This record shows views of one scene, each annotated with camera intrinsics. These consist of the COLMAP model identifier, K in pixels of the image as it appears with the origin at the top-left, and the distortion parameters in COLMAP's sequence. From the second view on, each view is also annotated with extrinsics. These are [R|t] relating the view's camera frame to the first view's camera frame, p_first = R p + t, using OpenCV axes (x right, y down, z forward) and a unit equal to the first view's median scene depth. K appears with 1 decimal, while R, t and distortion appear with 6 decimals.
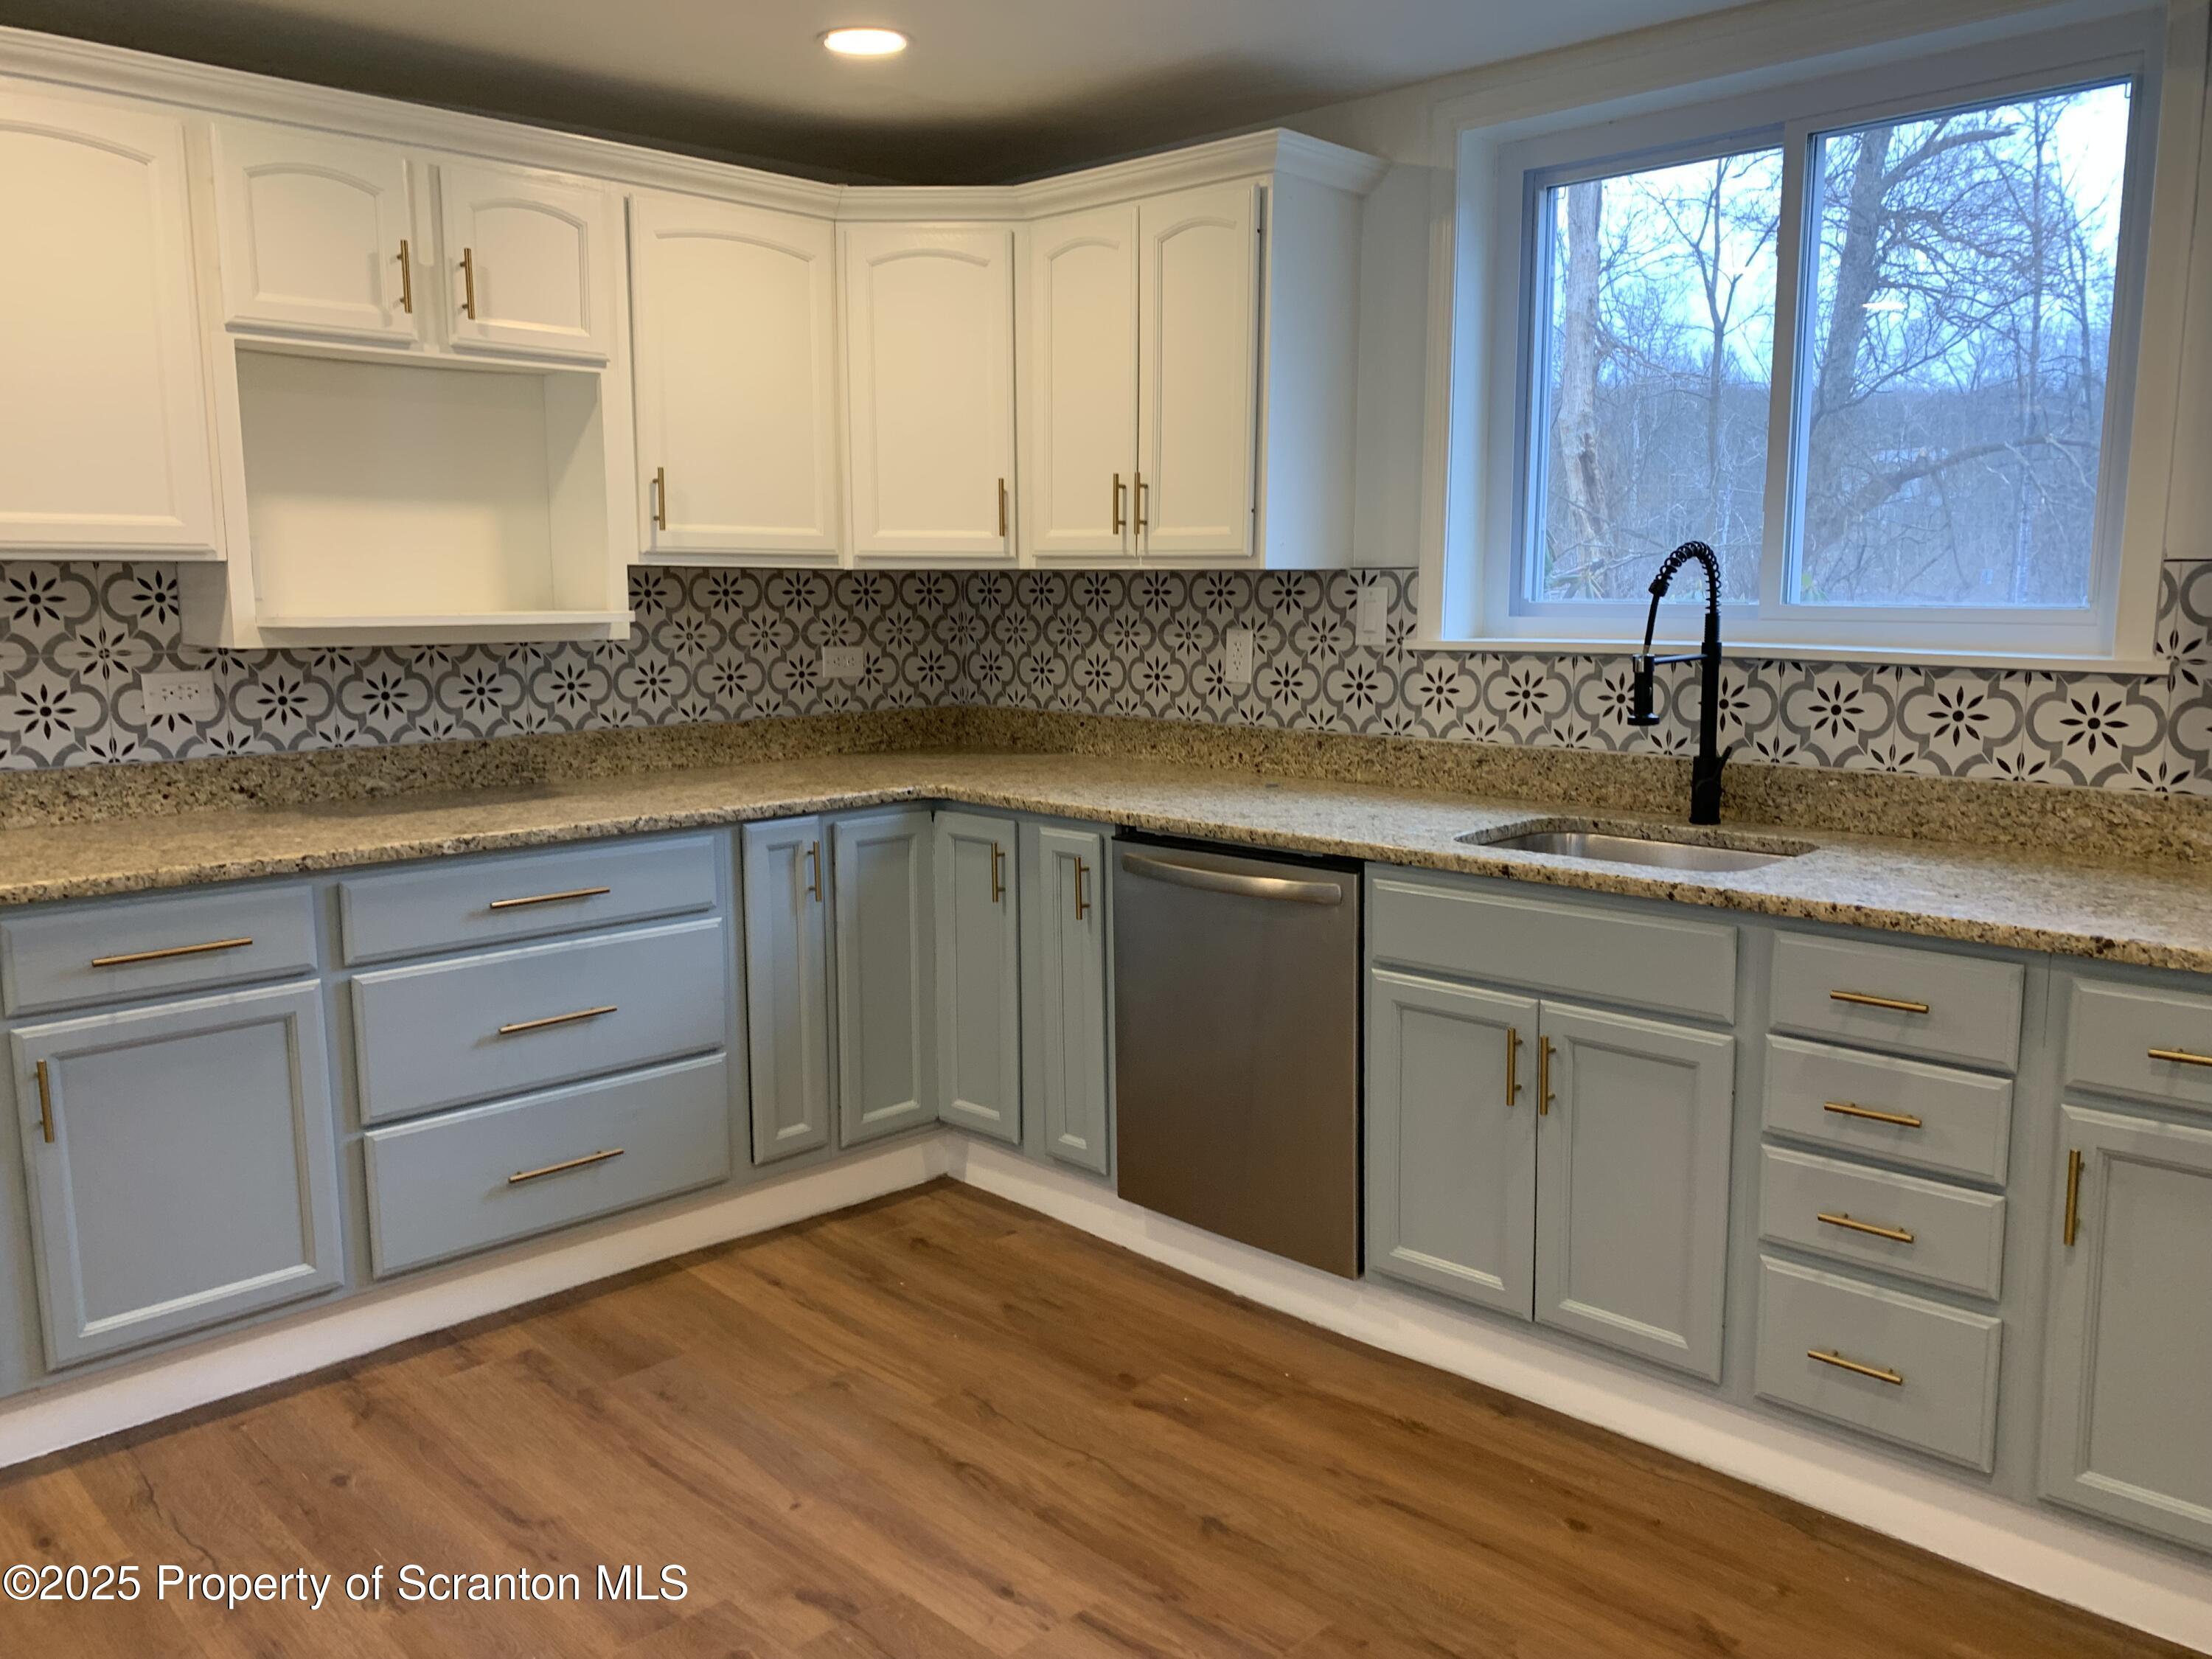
lens RADIAL K [[1709.8, 0, 1106.0], [0, 1709.8, 829.5], [0, 0, 1]] dist [0.007151, -0.011171]
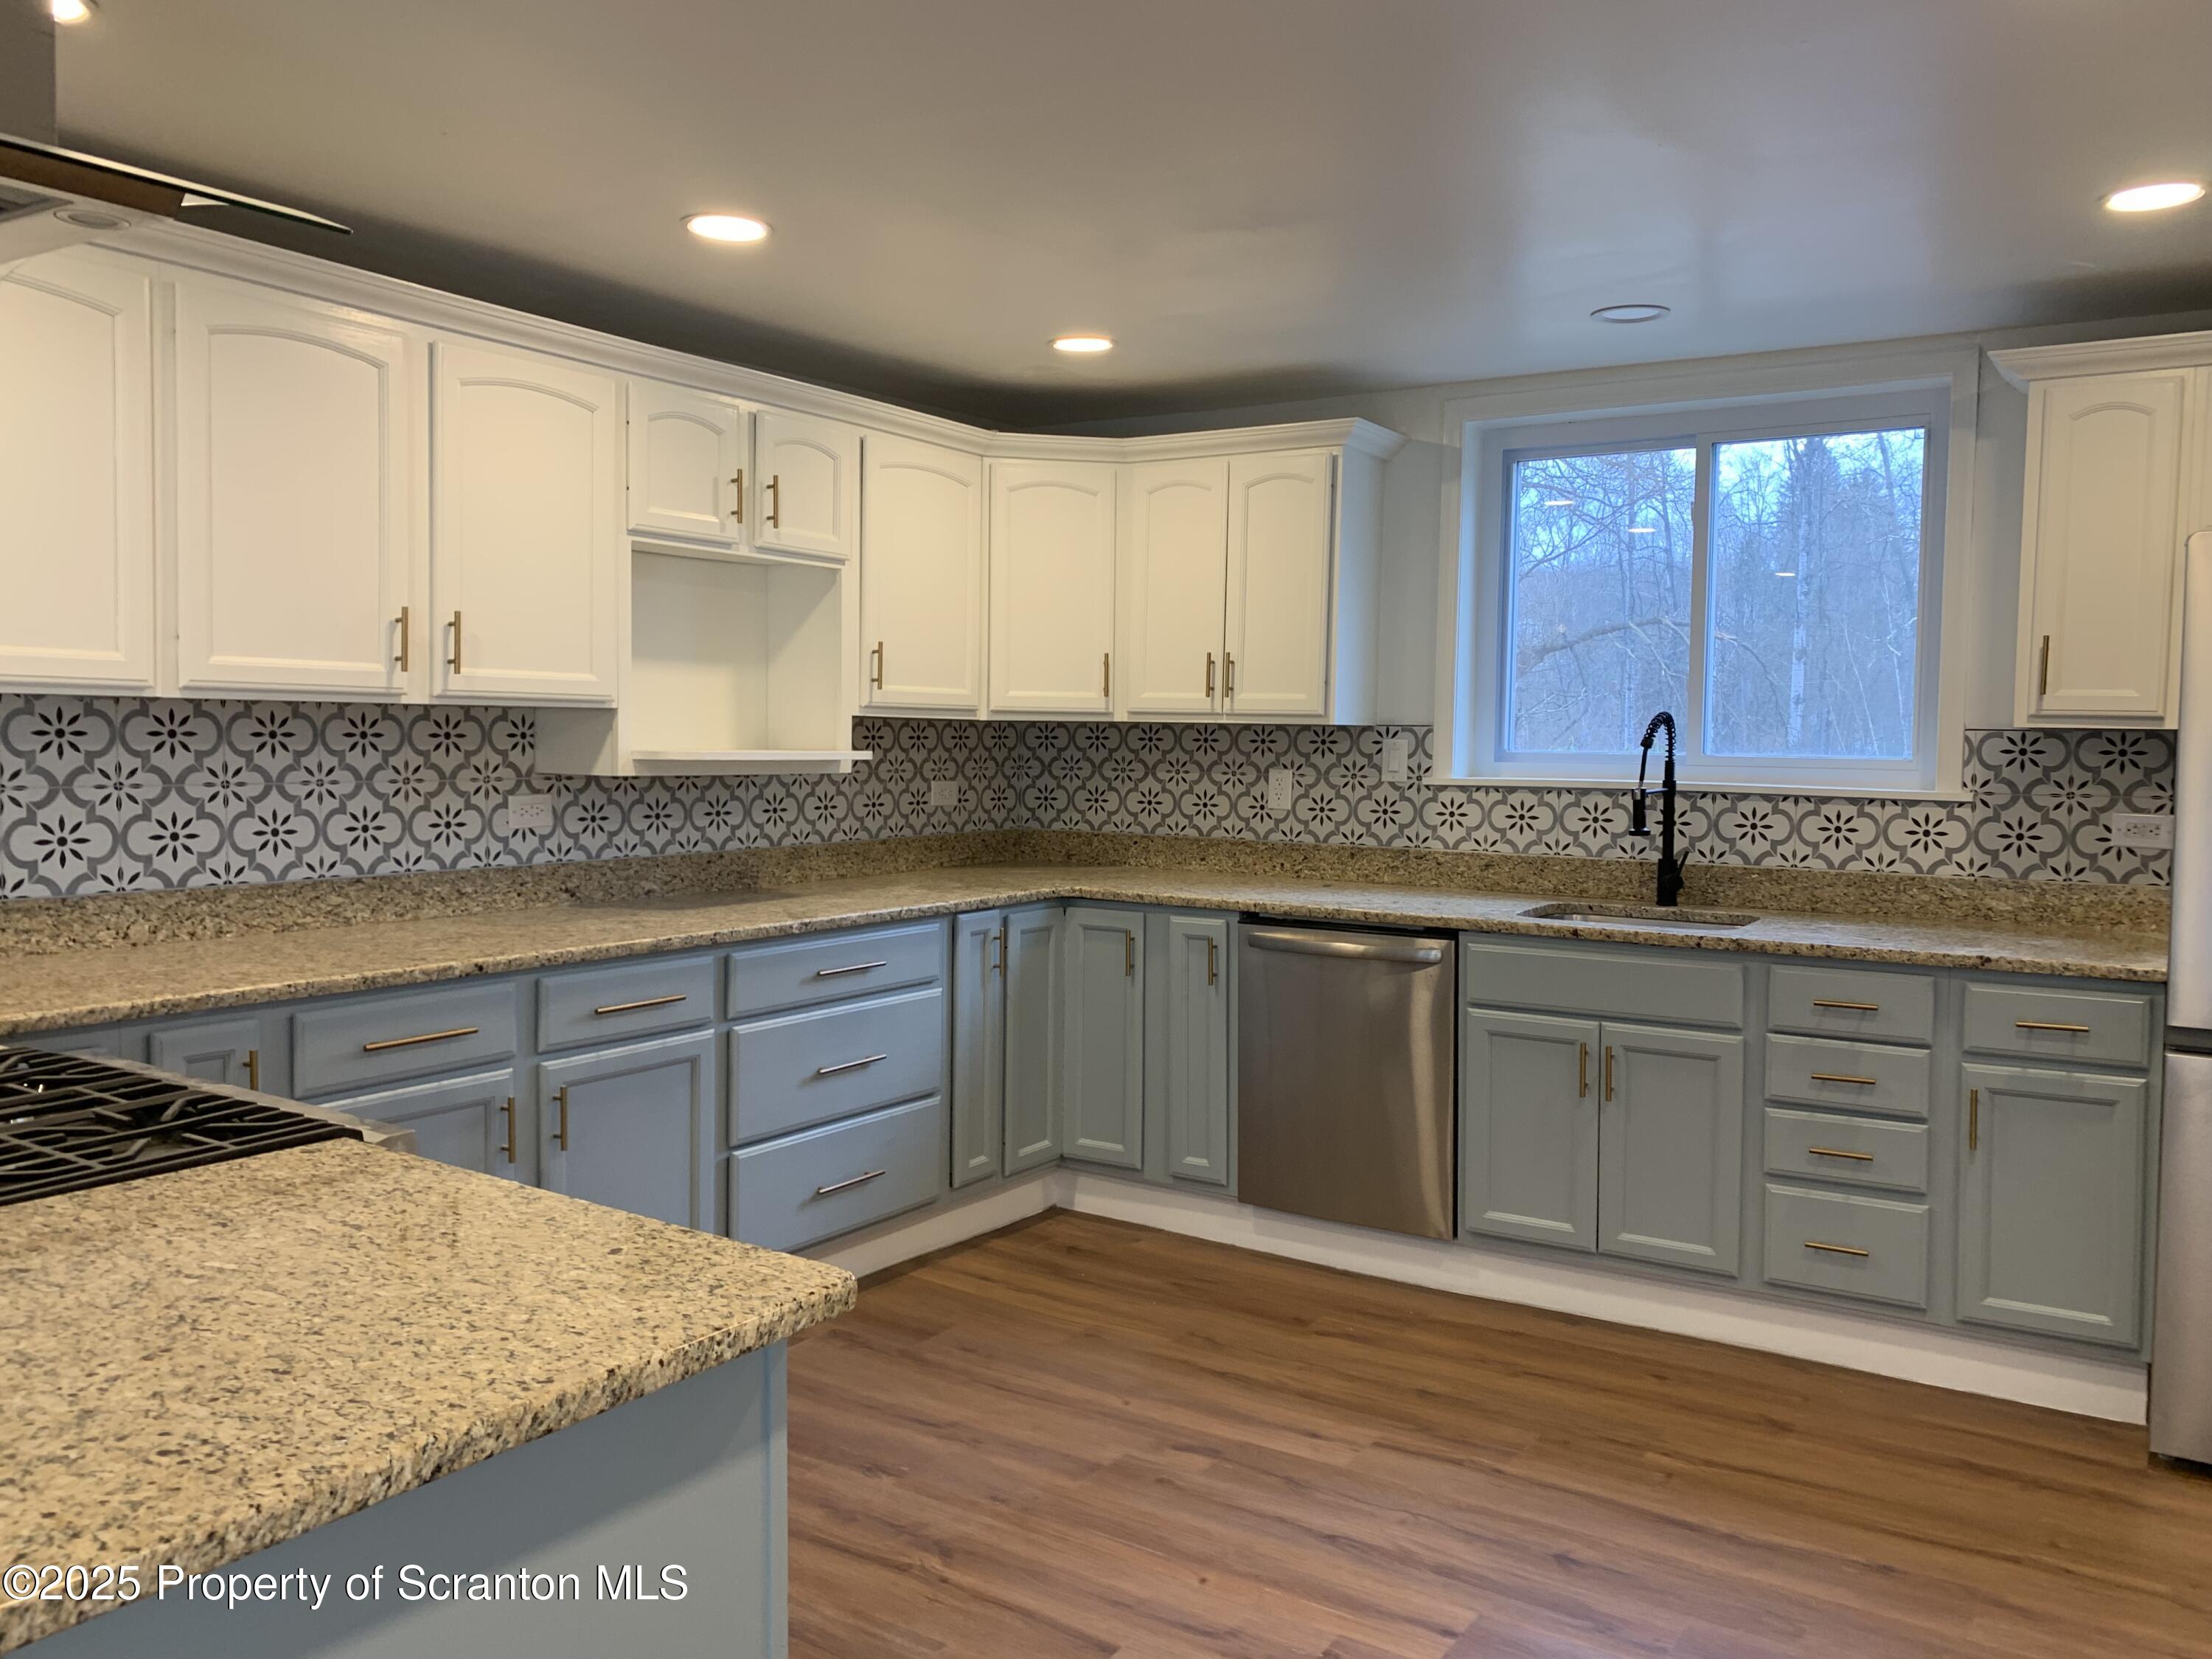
lens RADIAL K [[1723.1, 0, 1099.7], [0, 1723.1, 786.8], [0, 0, 1]] dist [0.041996, -0.063086]
pose [[0.979729, 0.006867, 0.200212, -0.369466], [0.014891, 0.994151, -0.106966, 0.041536], [-0.199776, 0.107779, 0.973896, -0.300558]]
